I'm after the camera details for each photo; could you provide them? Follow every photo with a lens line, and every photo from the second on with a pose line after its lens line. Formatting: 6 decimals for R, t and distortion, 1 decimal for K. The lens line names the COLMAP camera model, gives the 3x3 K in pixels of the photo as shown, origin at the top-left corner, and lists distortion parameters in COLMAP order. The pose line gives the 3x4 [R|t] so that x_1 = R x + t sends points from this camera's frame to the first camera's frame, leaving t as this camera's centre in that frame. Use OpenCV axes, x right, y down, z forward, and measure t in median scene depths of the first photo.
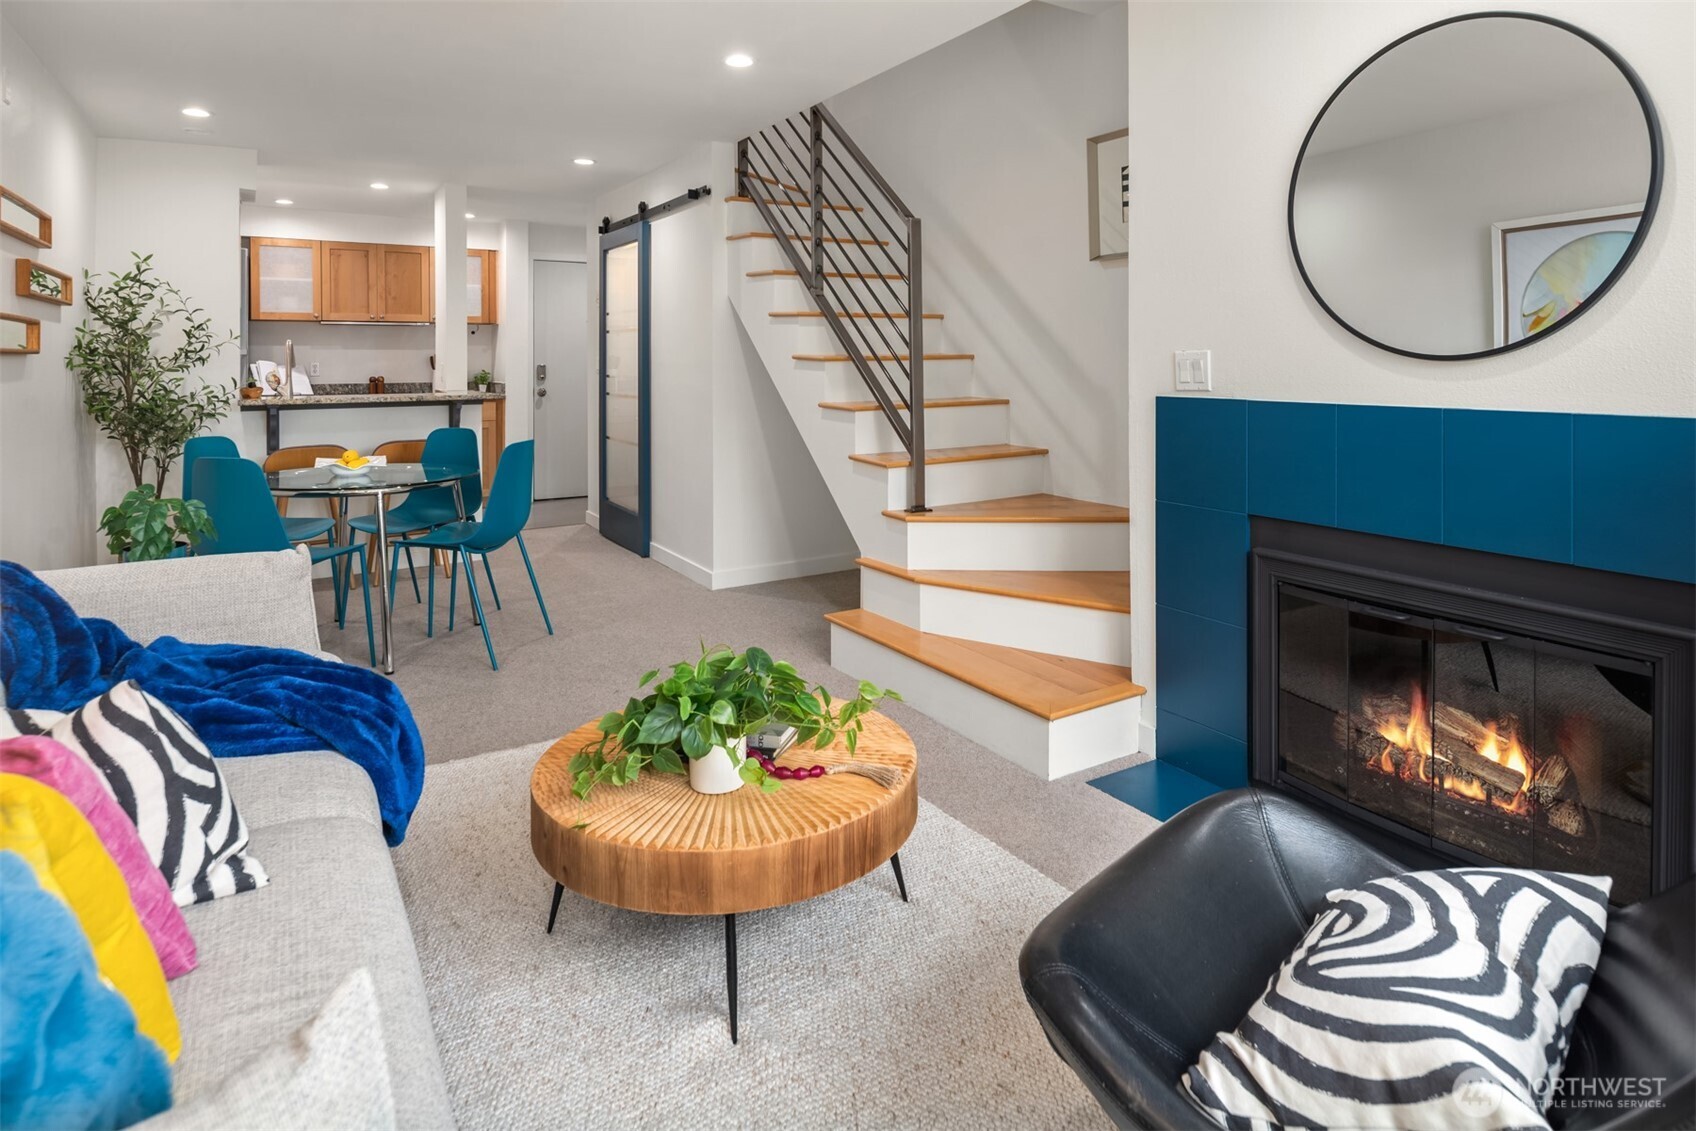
lens RADIAL K [[927.0, 0, 871.6], [0, 927.0, 357.3], [0, 0, 1]] dist [-0.006144, -0.001676]
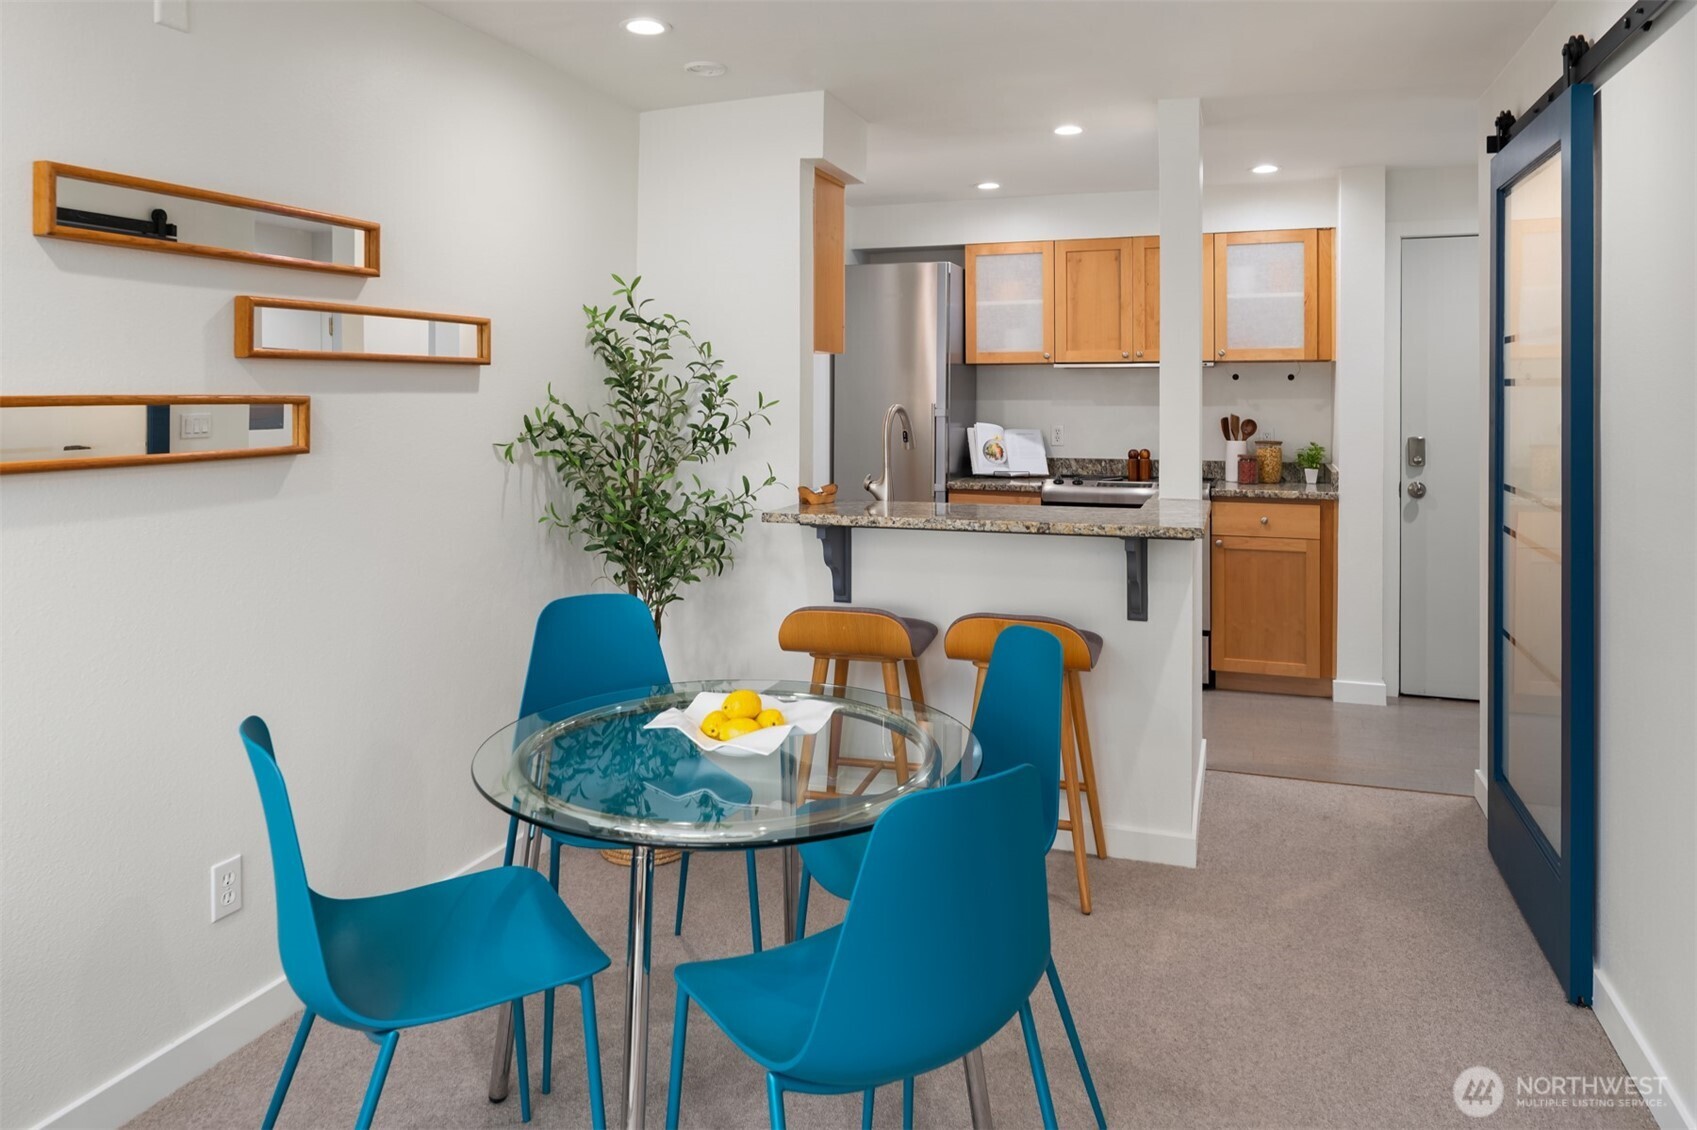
lens RADIAL K [[1140.3, 0, 824.1], [0, 1140.3, 394.5], [0, 0, 1]] dist [0.002919, -0.003816]
pose [[0.605718, 0.003894, -0.795670, -0.073477], [0.000550, 0.999986, 0.005312, -0.030518], [0.795679, -0.003655, 0.605708, 0.538009]]
